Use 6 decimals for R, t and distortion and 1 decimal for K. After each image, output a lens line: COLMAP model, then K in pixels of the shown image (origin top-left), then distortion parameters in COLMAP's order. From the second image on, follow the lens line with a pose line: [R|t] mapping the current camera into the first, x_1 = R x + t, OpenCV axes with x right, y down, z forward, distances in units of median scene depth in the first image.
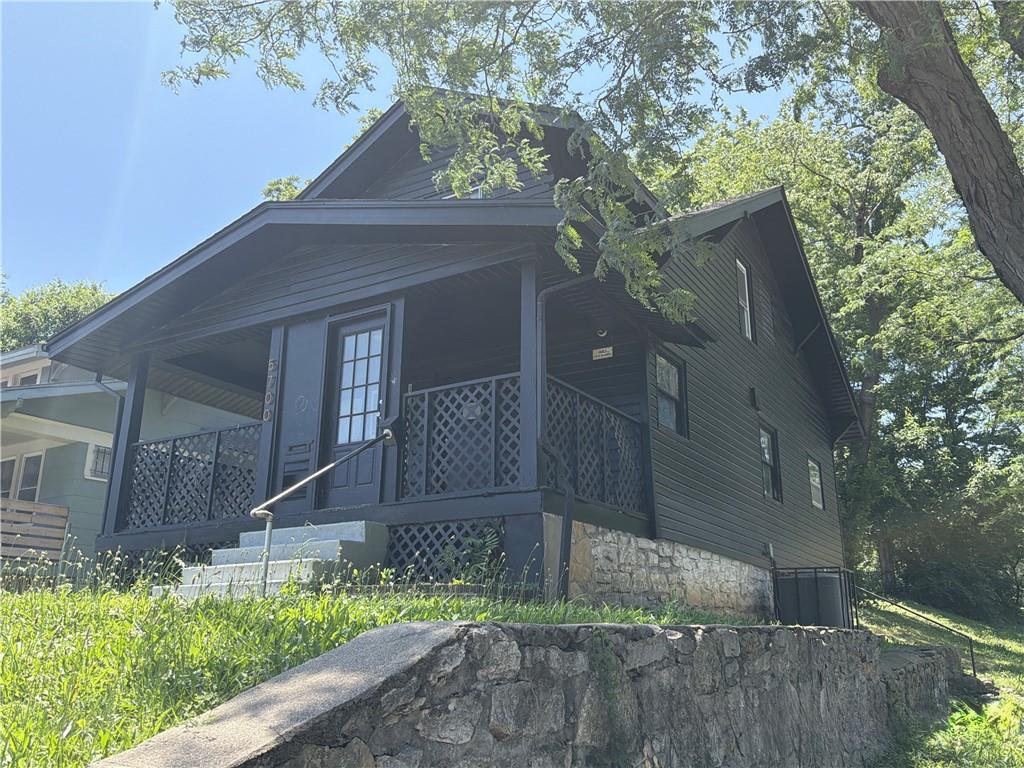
lens RADIAL K [[859.2, 0, 513.3], [0, 859.2, 383.0], [0, 0, 1]] dist [0.003138, 0.000880]
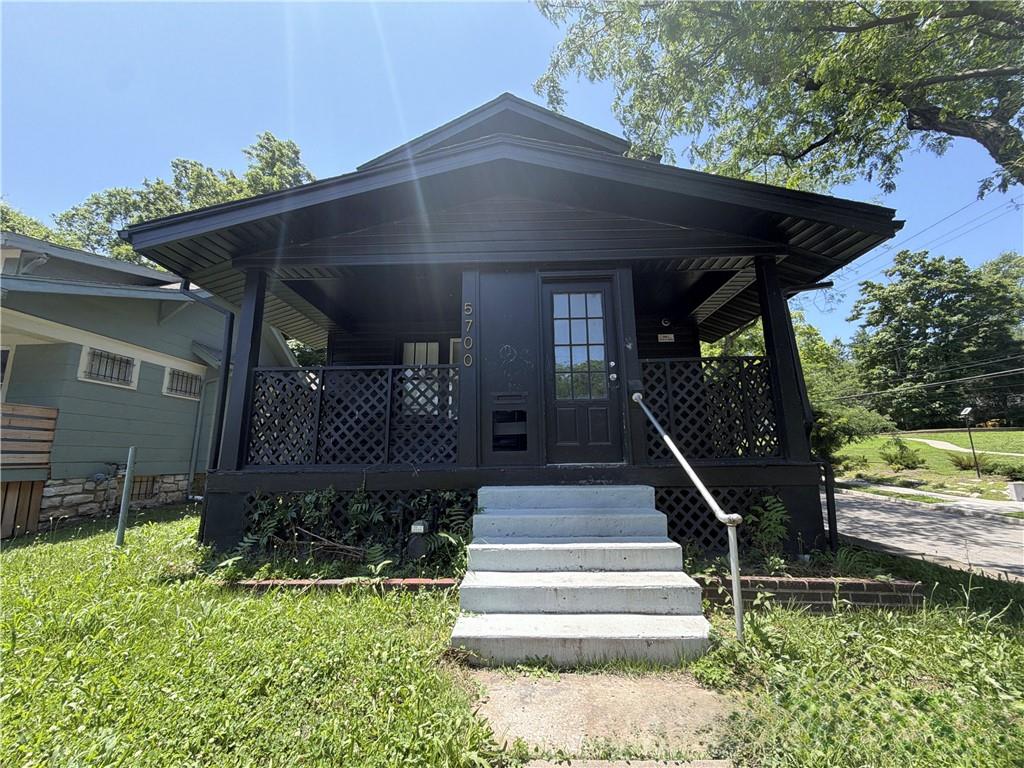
lens RADIAL K [[410.9, 0, 509.1], [0, 410.9, 385.0], [0, 0, 1]] dist [-0.000585, -0.000143]
pose [[0.871714, 0.075222, 0.484207, -0.440383], [-0.128847, 0.988561, 0.078389, 0.021947], [-0.472772, -0.130721, 0.871435, 0.522127]]
